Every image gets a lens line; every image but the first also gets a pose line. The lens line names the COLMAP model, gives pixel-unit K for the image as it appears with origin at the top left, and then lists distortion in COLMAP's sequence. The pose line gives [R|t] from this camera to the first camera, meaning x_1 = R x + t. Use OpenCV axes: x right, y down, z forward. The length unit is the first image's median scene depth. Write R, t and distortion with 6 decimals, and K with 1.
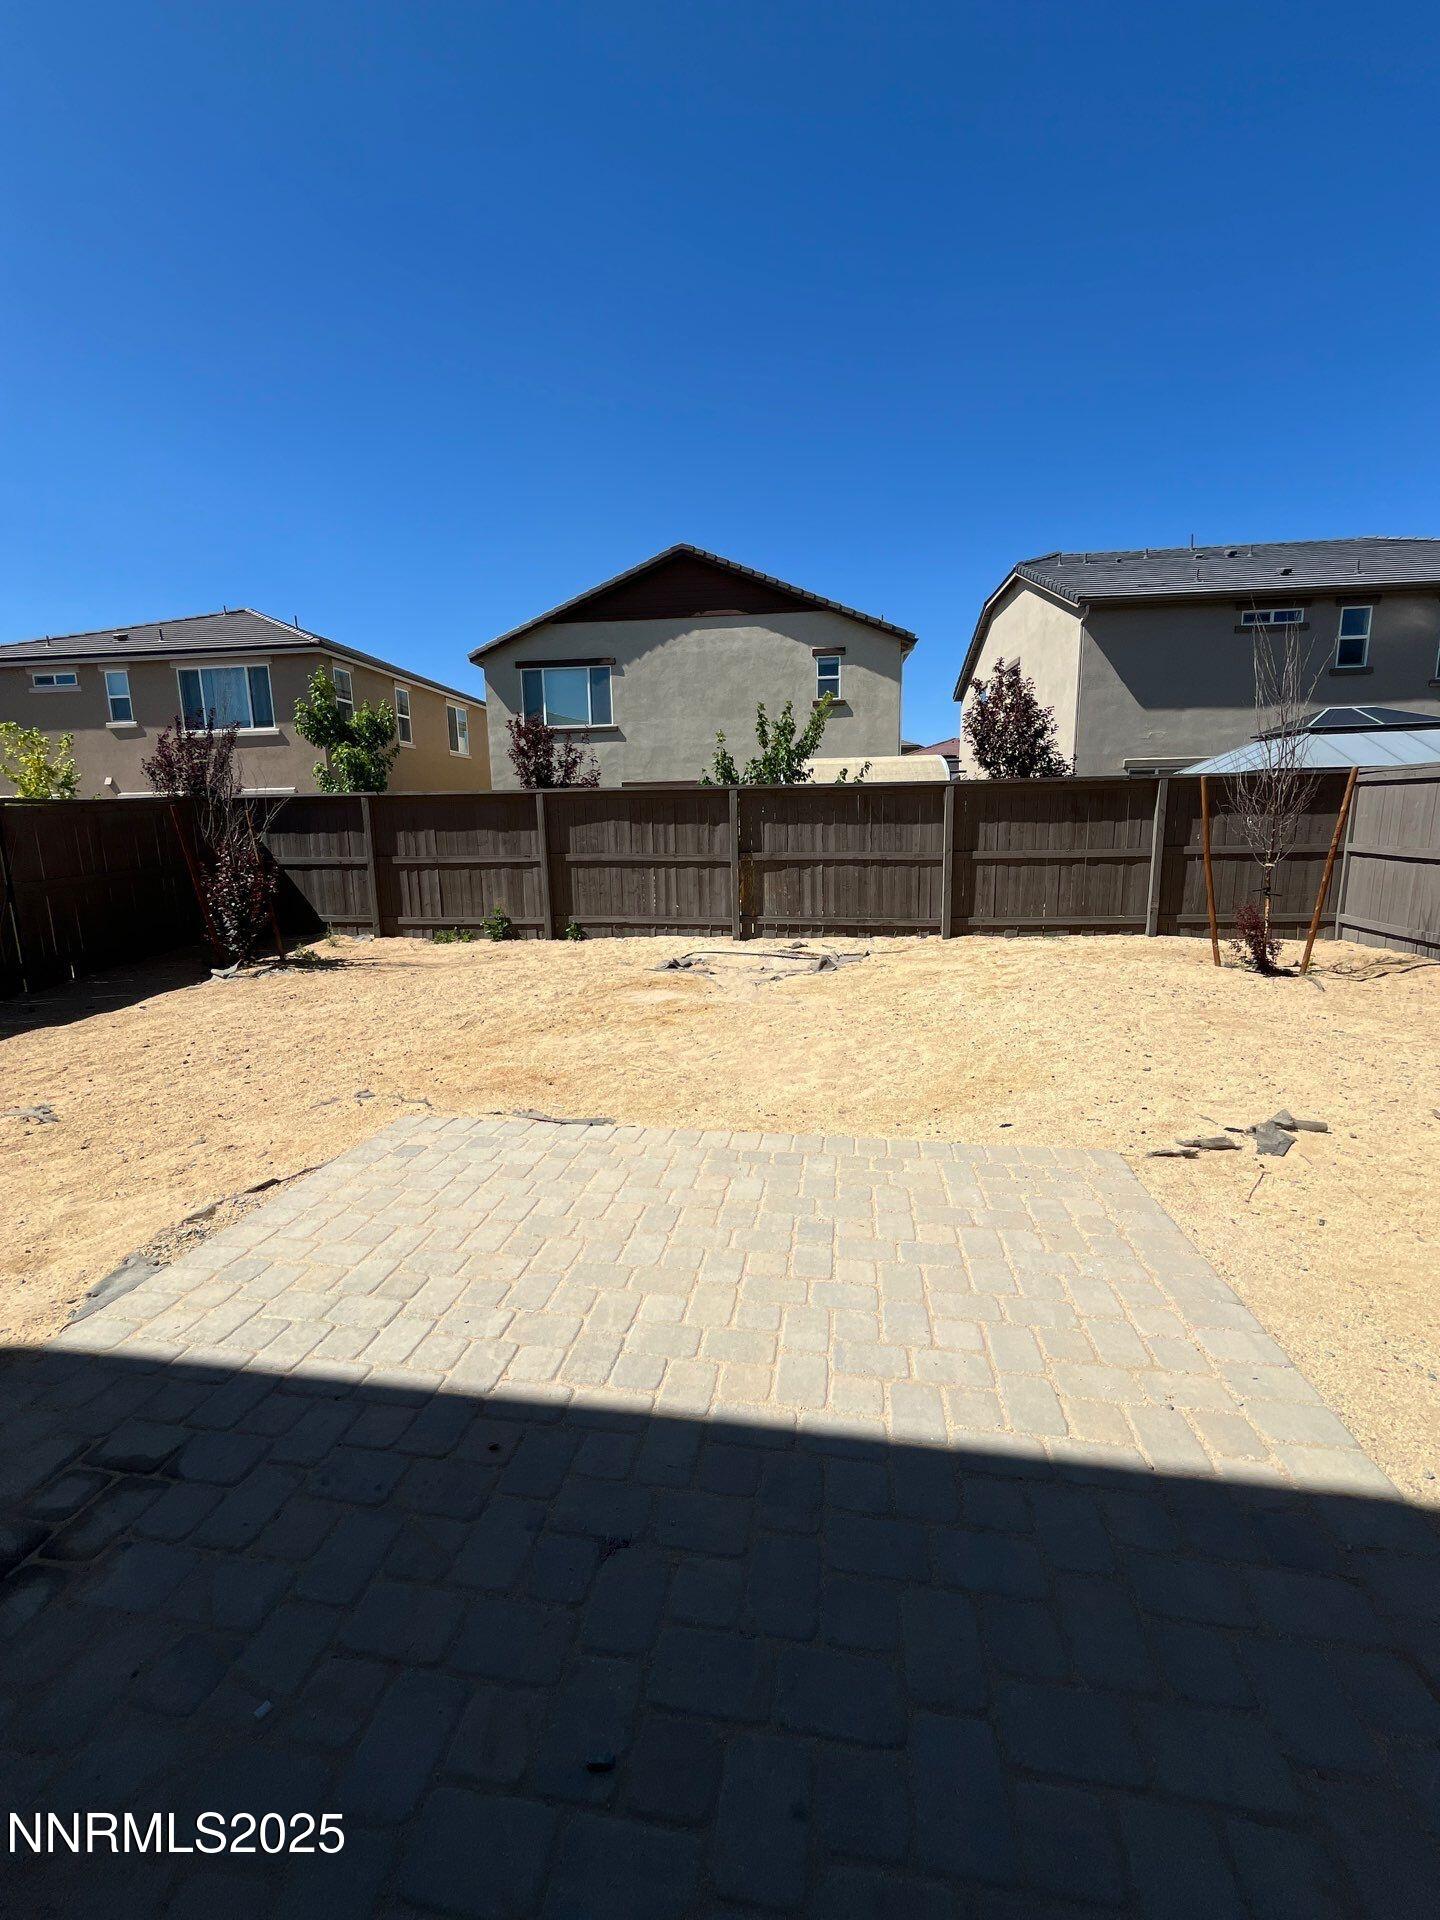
lens RADIAL K [[773.0, 0, 722.1], [0, 773.0, 963.6], [0, 0, 1]] dist [-0.002986, -0.000586]
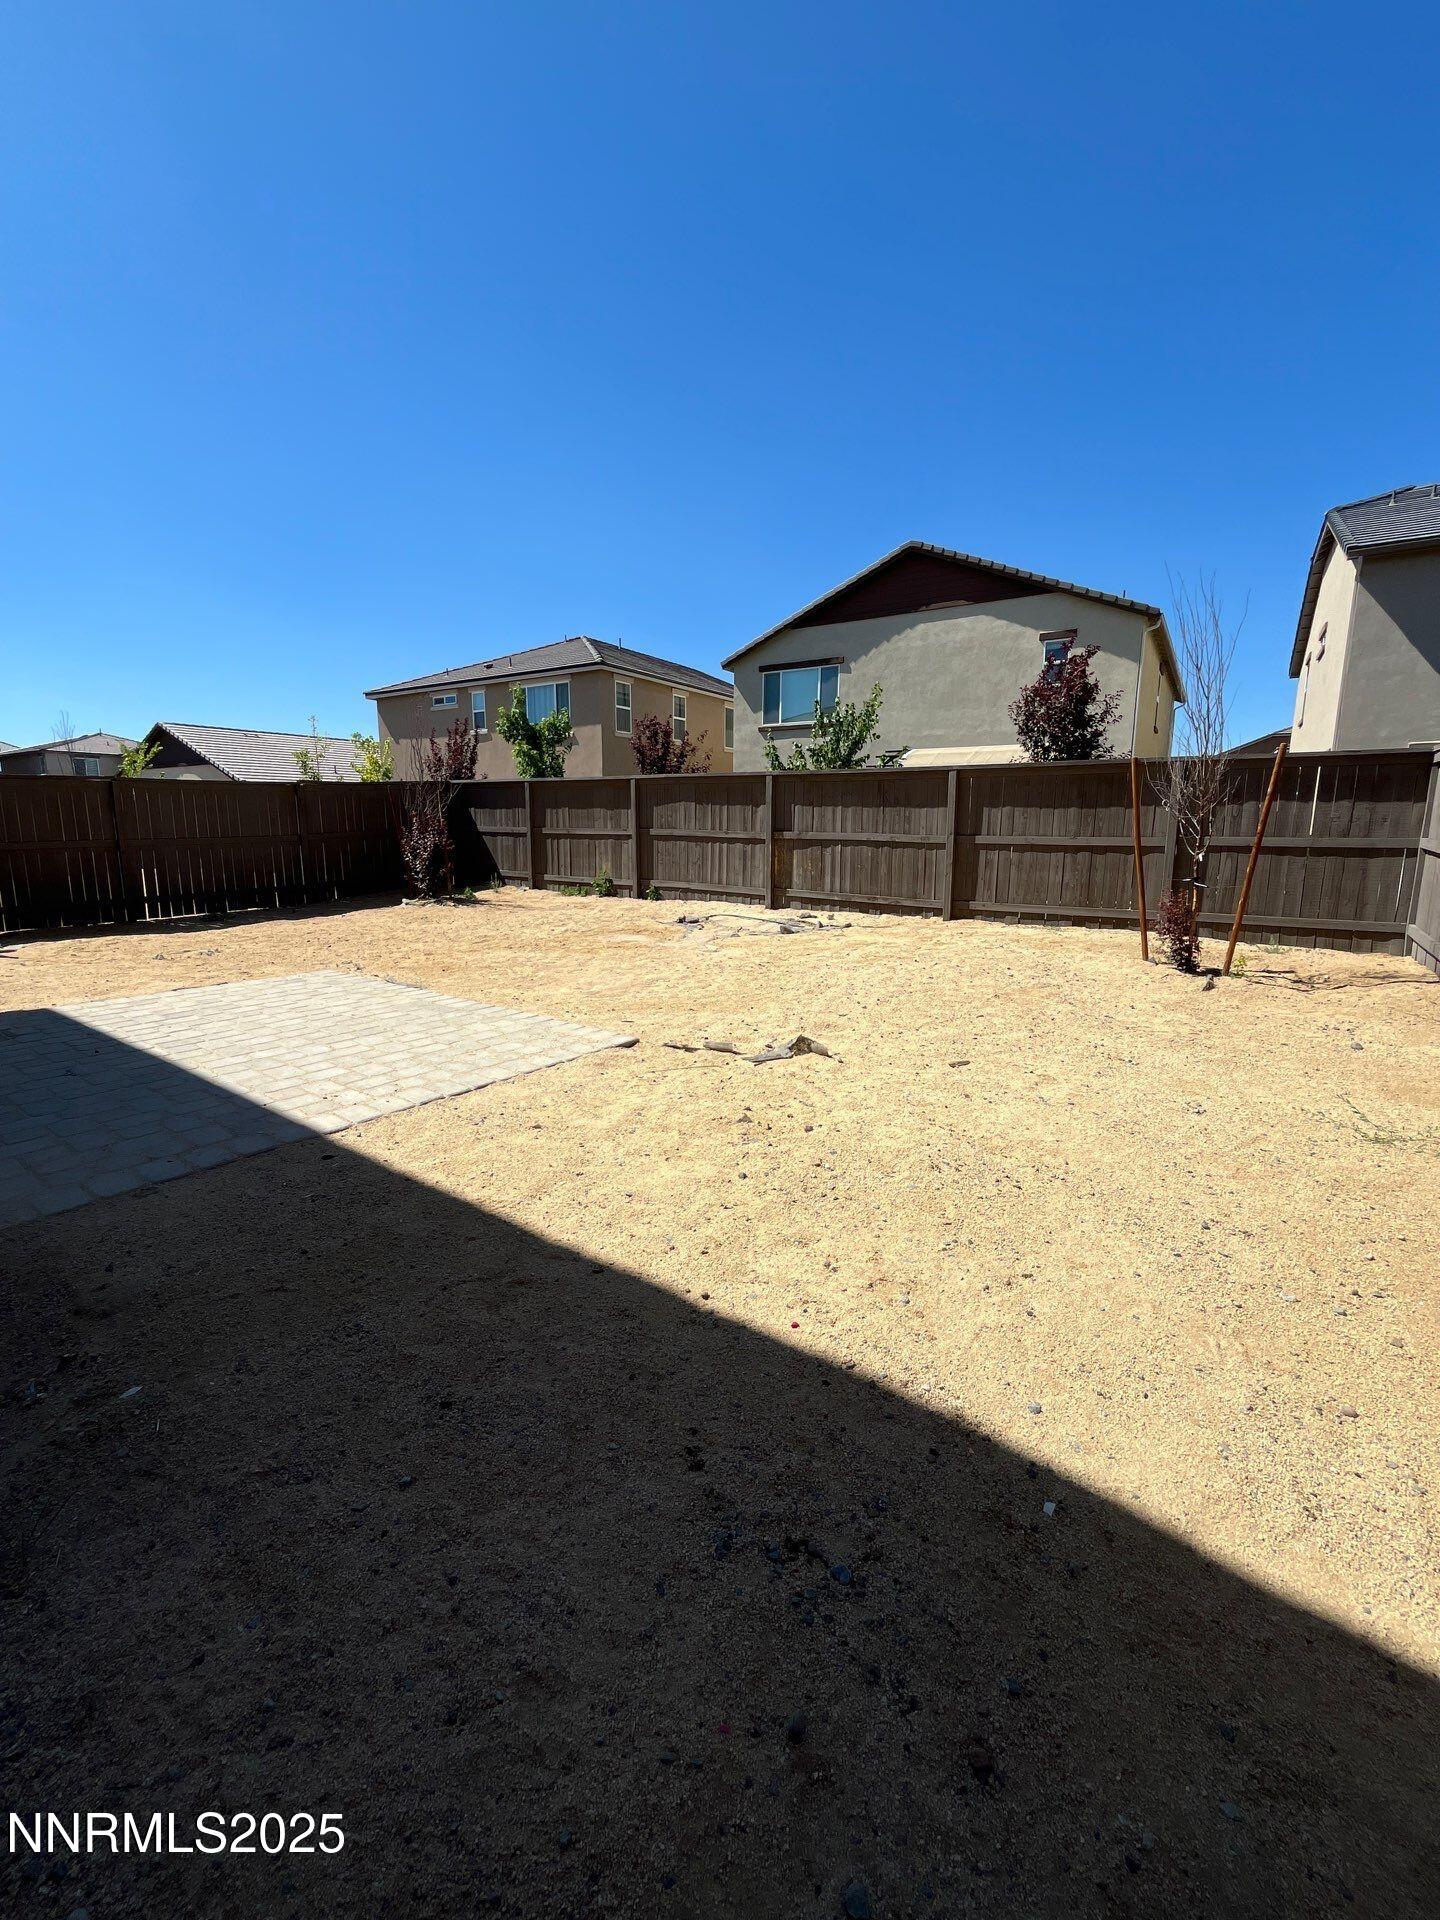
lens RADIAL K [[773.0, 0, 713.6], [0, 773.0, 956.2], [0, 0, 1]] dist [-0.002986, -0.000586]
pose [[0.896516, 0.098911, -0.431828, 0.423924], [-0.100679, 0.994741, 0.018829, 0.024193], [0.431420, 0.026595, 0.901759, -0.049276]]
